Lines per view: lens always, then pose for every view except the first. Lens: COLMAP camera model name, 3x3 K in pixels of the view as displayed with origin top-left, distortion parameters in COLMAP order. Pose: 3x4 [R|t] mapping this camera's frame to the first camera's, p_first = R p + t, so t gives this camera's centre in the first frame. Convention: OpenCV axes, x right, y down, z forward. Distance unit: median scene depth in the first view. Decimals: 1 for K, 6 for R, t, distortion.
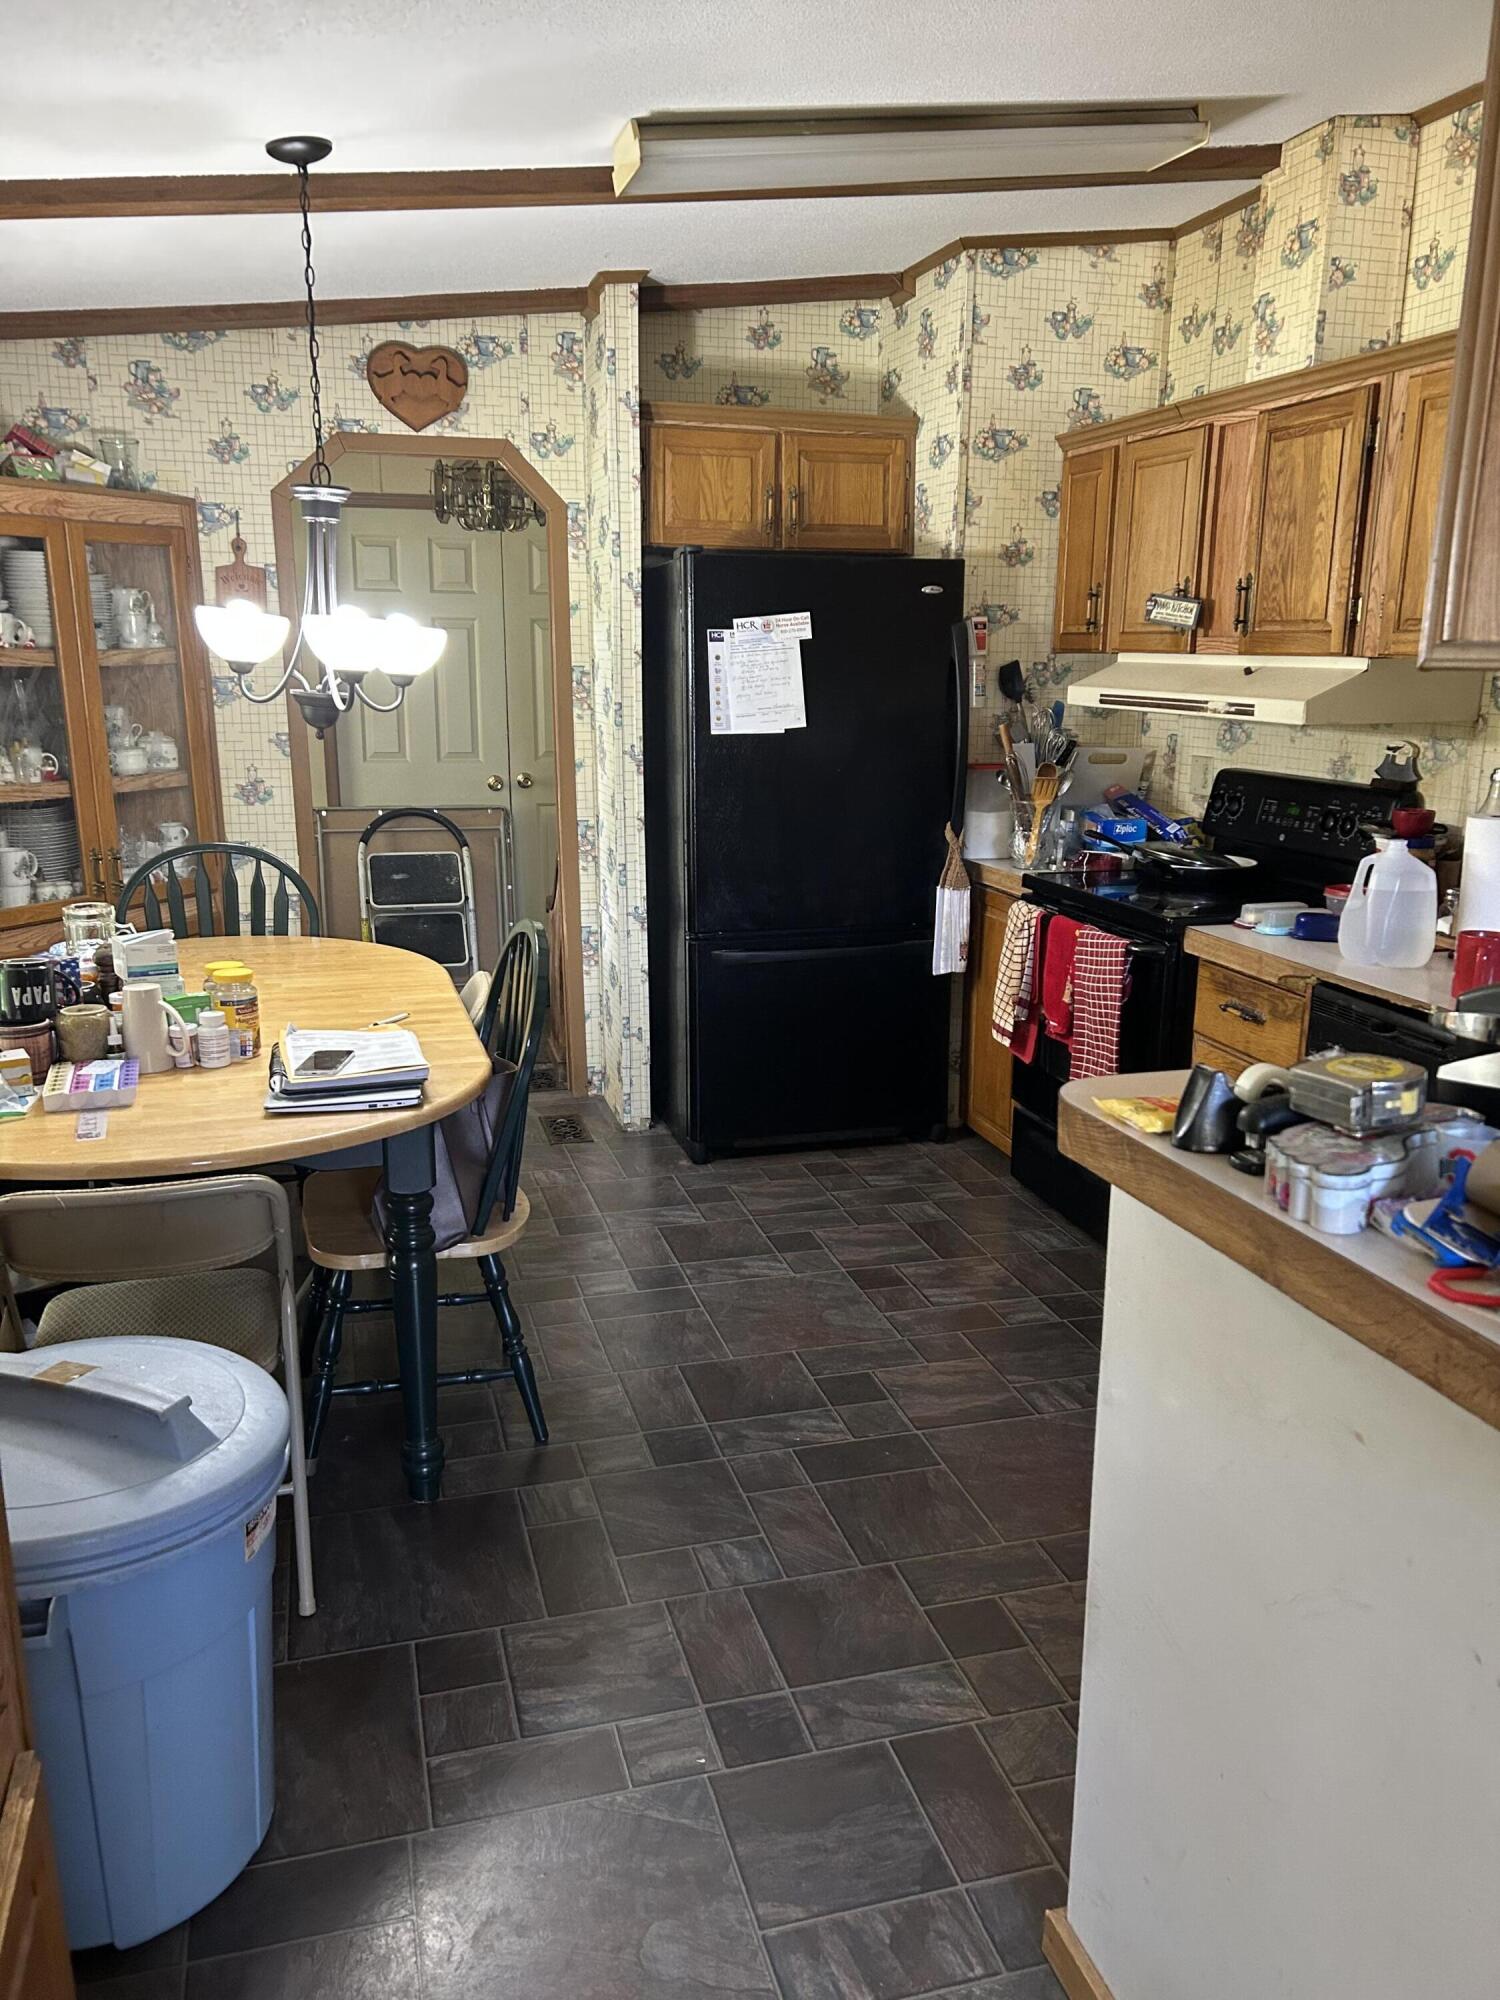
lens RADIAL K [[1494.7, 0, 707.5], [0, 1494.7, 1009.6], [0, 0, 1]] dist [0.007938, -0.002438]
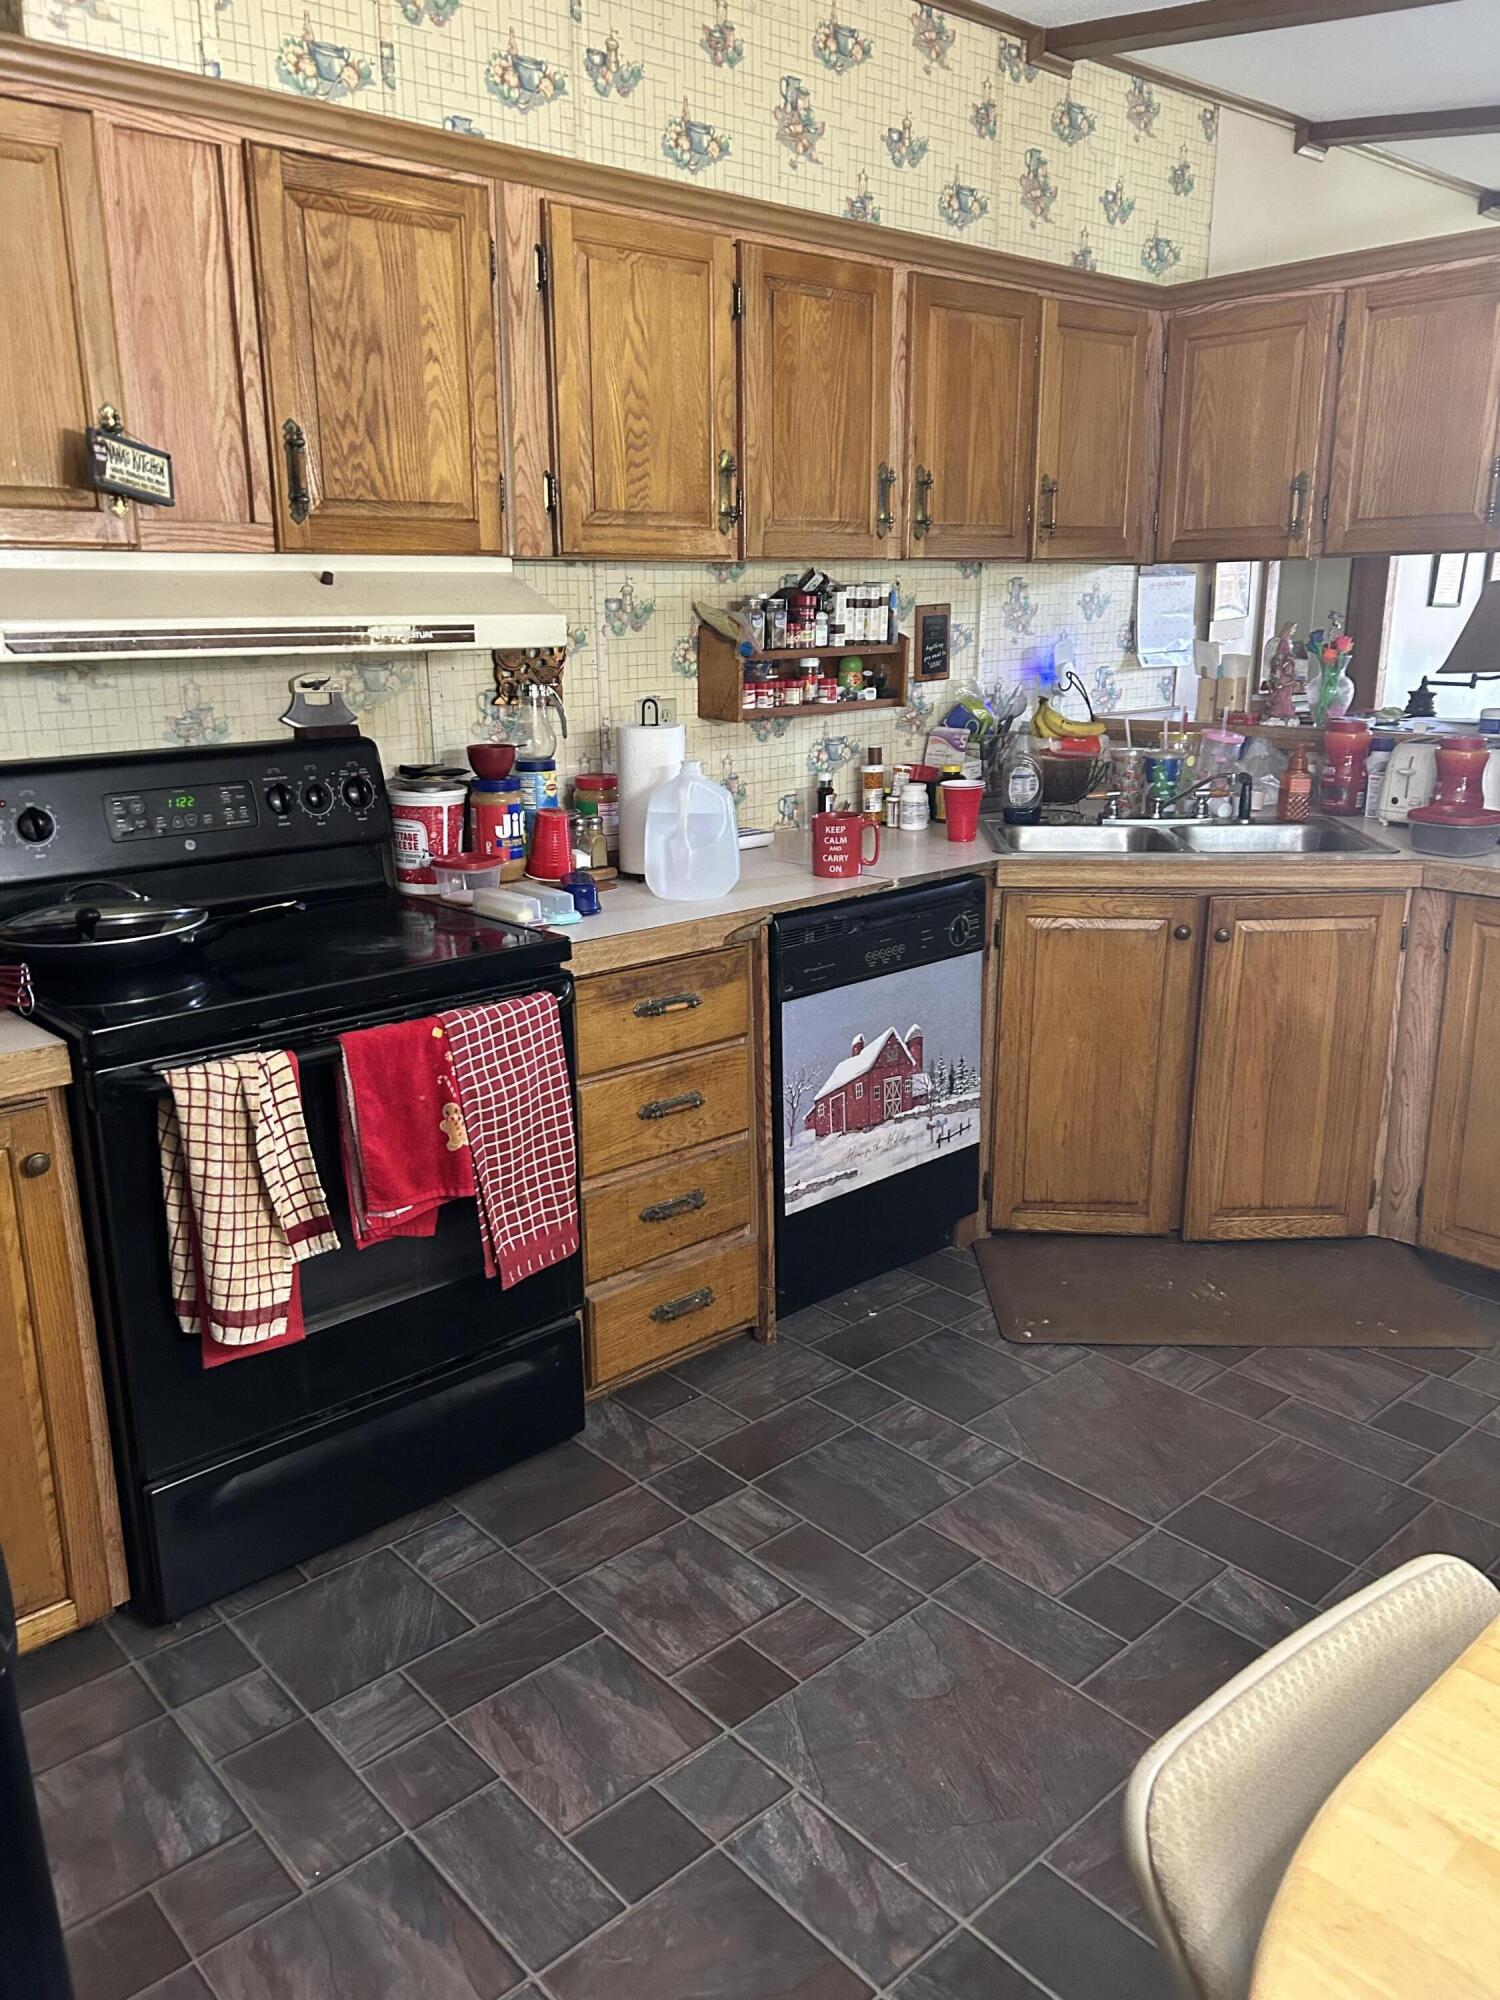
lens RADIAL K [[1494.7, 0, 707.5], [0, 1494.7, 1009.6], [0, 0, 1]] dist [0.007938, -0.002438]
pose [[-0.452042, -0.242674, 0.858351, -0.279131], [0.215004, 0.904266, 0.368885, -0.236966], [-0.865697, 0.351301, -0.356590, 1.048442]]
